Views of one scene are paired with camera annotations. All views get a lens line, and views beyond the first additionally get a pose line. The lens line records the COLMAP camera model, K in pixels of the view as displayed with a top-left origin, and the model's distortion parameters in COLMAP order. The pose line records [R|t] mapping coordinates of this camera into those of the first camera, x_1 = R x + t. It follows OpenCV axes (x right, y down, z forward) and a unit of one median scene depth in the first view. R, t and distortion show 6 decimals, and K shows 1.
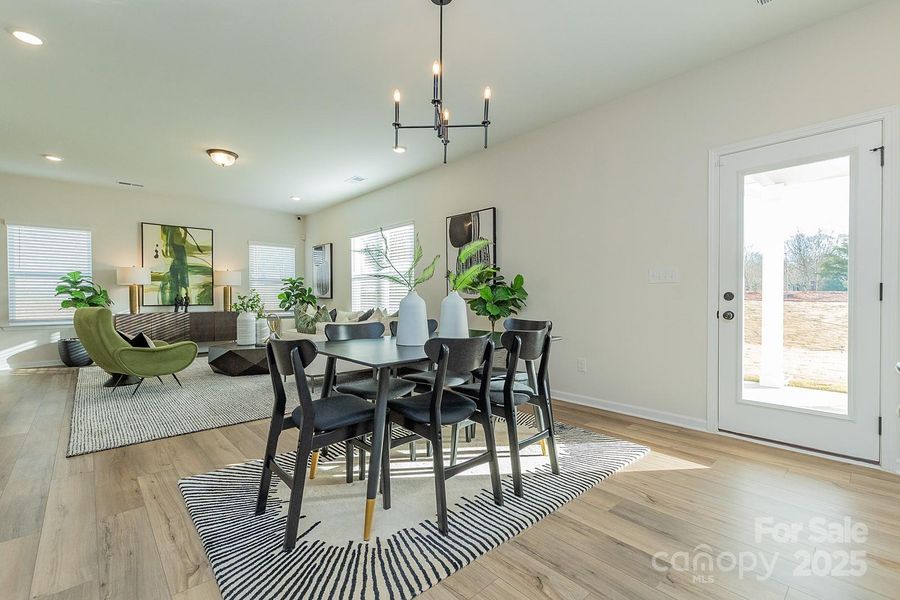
lens RADIAL K [[398.9, 0, 450.9], [0, 398.9, 297.4], [0, 0, 1]] dist [-0.002356, -0.000213]
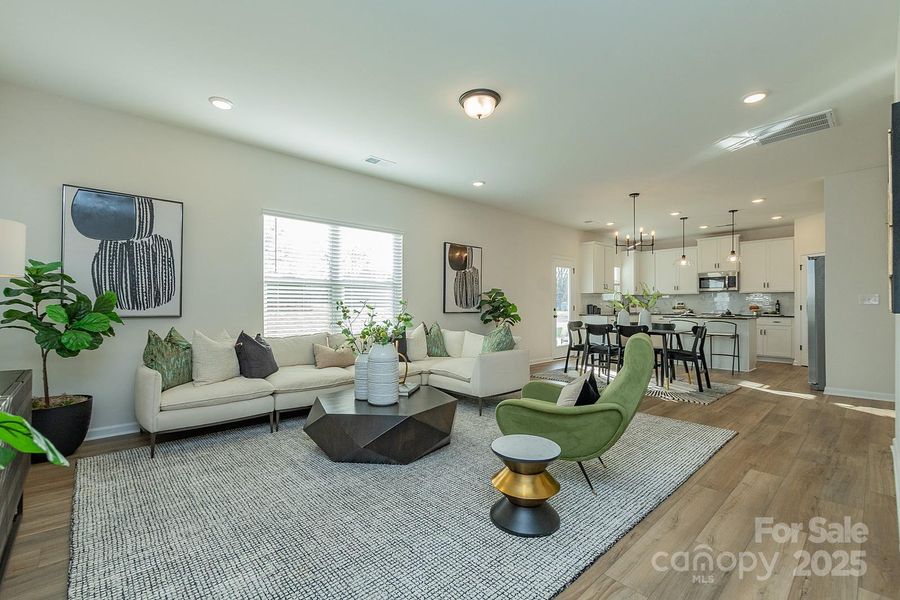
lens RADIAL K [[398.9, 0, 450.4], [0, 398.9, 303.9], [0, 0, 1]] dist [-0.002356, -0.000213]
pose [[-0.001704, 0.019130, 0.999816, -2.016370], [0.009604, 0.999771, -0.019113, 0.003359], [-0.999952, 0.009570, -0.001888, 1.697445]]
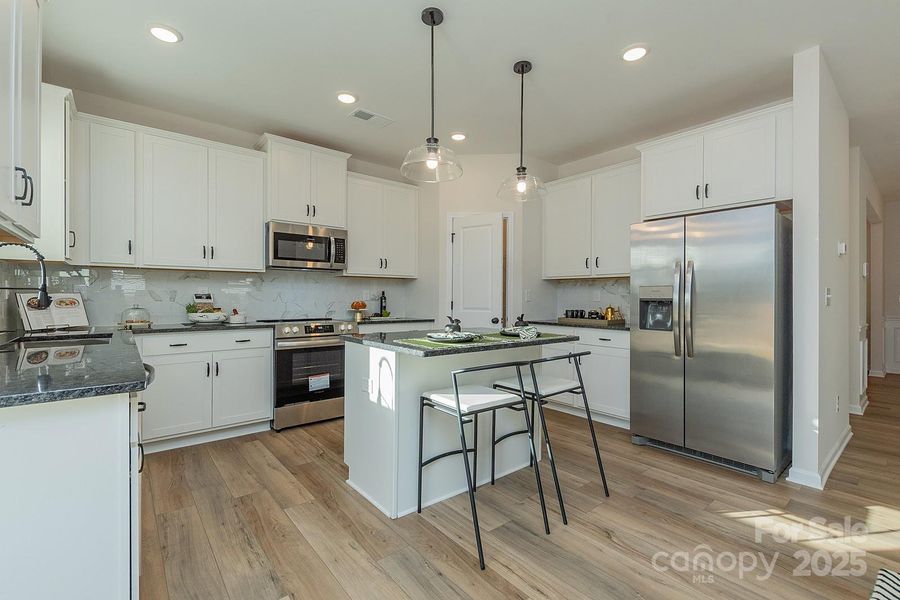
lens RADIAL K [[398.9, 0, 451.9], [0, 398.9, 297.9], [0, 0, 1]] dist [-0.002356, -0.000213]
pose [[-0.998829, 0.004242, 0.048202, 0.444055], [0.004657, 0.999953, 0.008514, -0.042262], [-0.048163, 0.008728, -0.998801, 0.988727]]
